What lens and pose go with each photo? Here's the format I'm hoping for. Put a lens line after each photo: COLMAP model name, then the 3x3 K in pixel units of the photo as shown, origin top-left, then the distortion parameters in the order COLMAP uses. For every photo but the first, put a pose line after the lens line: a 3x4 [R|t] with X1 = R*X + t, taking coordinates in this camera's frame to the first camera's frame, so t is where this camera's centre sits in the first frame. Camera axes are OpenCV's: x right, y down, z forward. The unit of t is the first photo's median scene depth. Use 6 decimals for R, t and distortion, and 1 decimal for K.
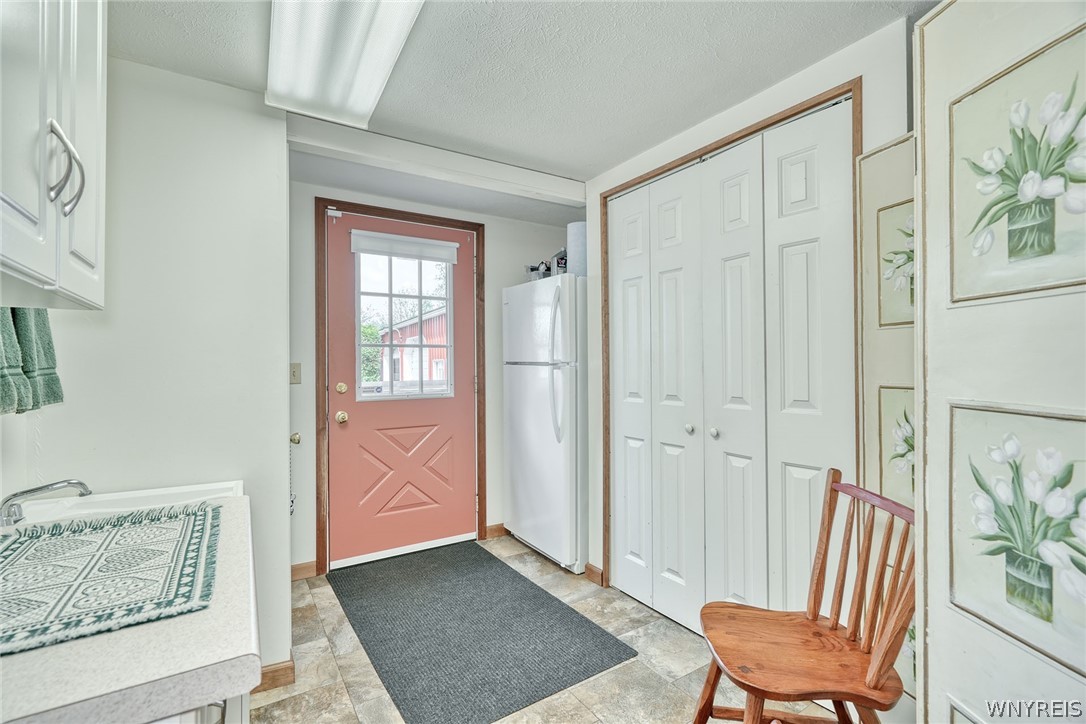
lens RADIAL K [[497.2, 0, 542.8], [0, 497.2, 362.4], [0, 0, 1]] dist [-0.002138, -0.000018]
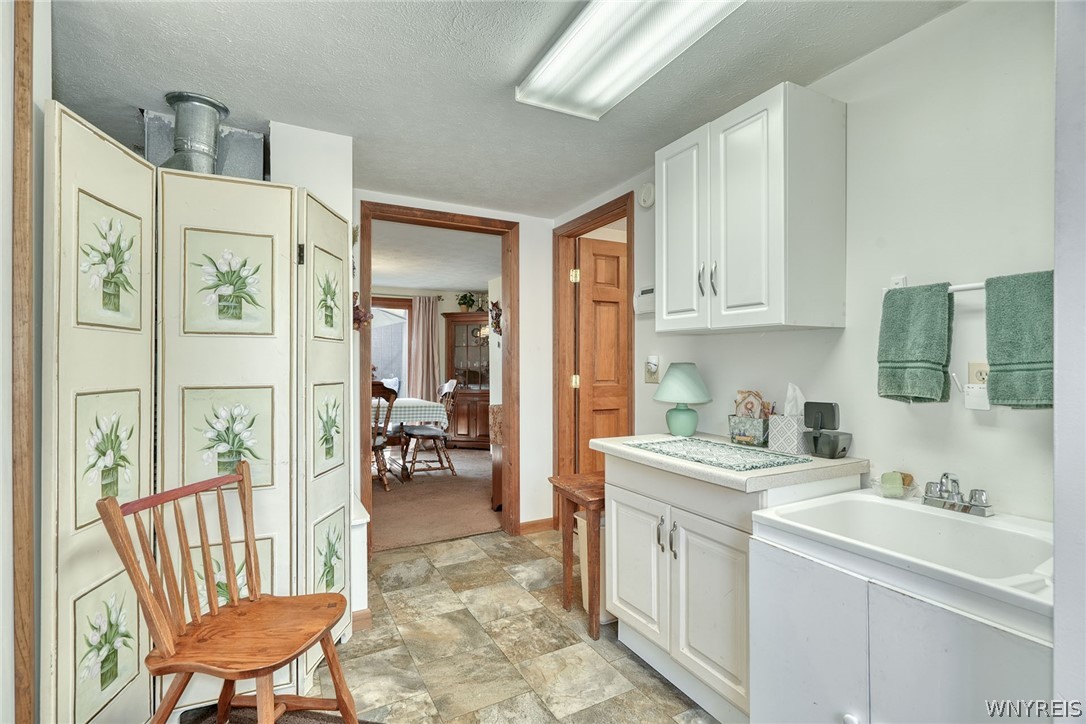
lens RADIAL K [[497.2, 0, 542.3], [0, 497.2, 361.9], [0, 0, 1]] dist [-0.002138, -0.000018]
pose [[-0.997064, 0.009002, 0.076037, -0.200193], [0.008591, 0.999947, -0.005723, 0.003704], [-0.076084, -0.005053, -0.997089, 1.890216]]
